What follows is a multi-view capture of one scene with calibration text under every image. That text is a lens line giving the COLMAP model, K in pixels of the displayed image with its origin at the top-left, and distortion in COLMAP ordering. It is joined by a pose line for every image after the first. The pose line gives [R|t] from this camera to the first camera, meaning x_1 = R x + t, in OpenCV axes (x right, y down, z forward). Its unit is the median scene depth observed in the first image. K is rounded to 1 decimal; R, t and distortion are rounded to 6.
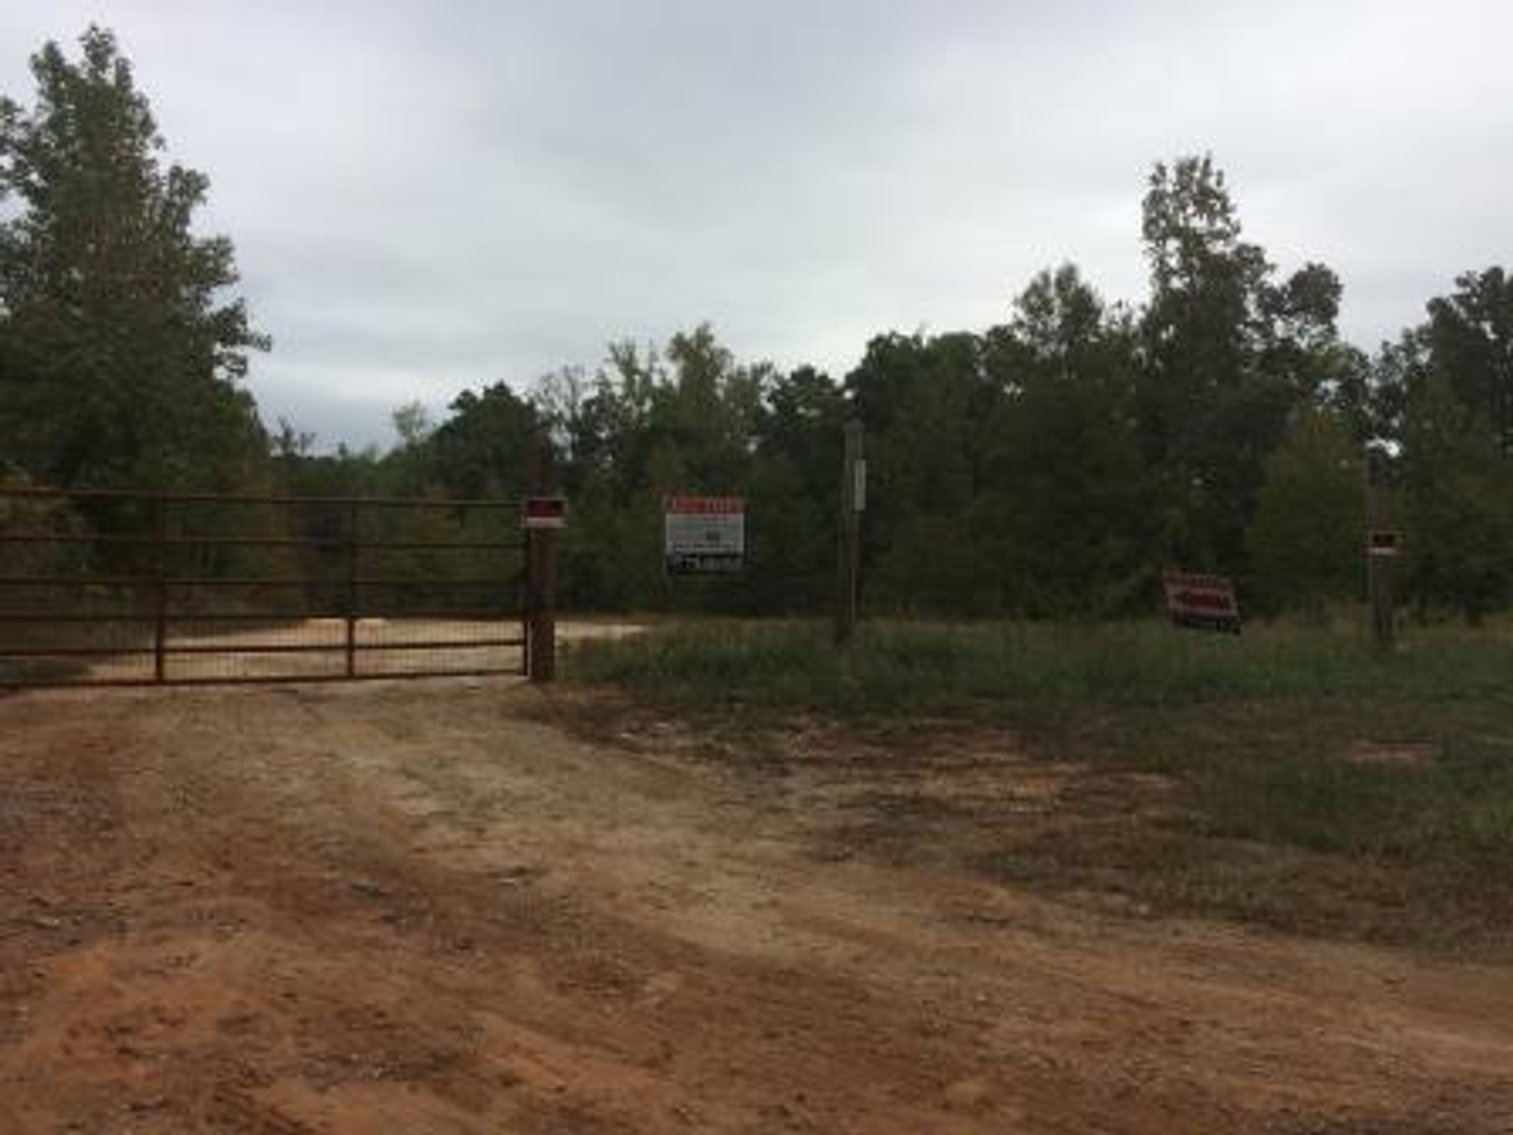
lens RADIAL K [[1262.6, 0, 761.7], [0, 1262.6, 554.9], [0, 0, 1]] dist [0.039018, 0.003660]
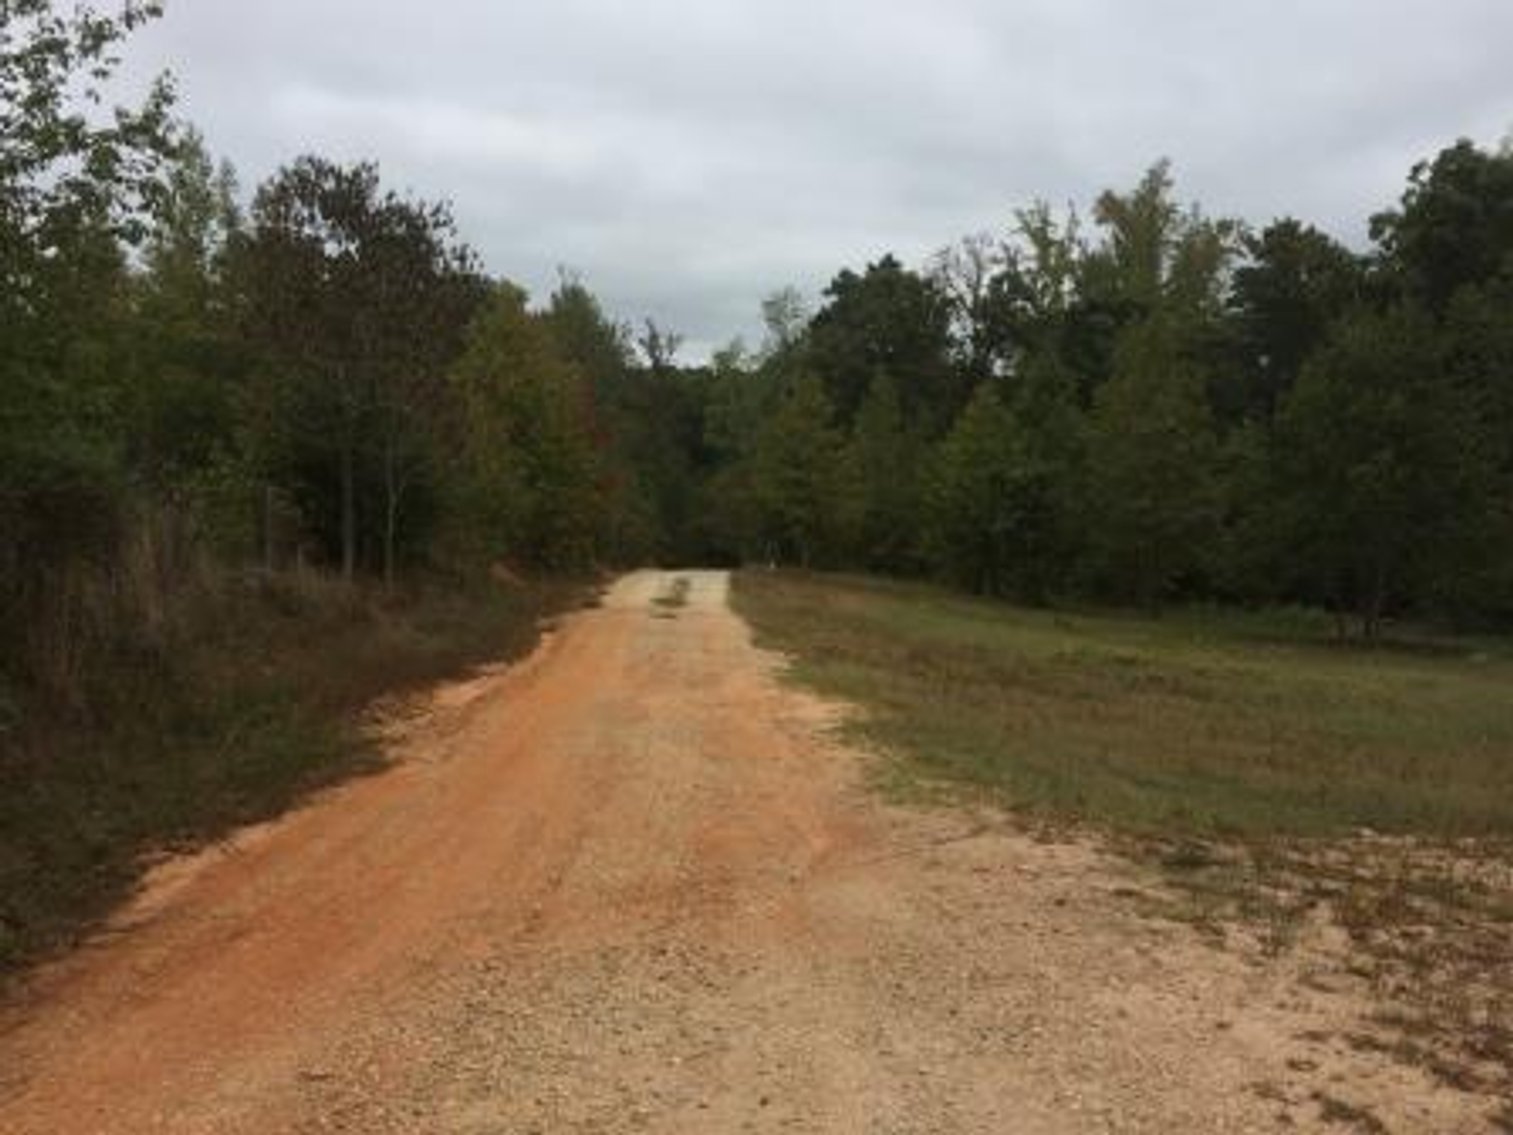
lens RADIAL K [[1262.6, 0, 762.9], [0, 1262.6, 569.6], [0, 0, 1]] dist [0.039018, 0.003660]
pose [[0.958720, 0.022382, -0.283468, -0.045943], [0.001201, 0.996570, 0.082750, -0.004557], [0.284348, -0.079675, 0.955405, 0.174339]]
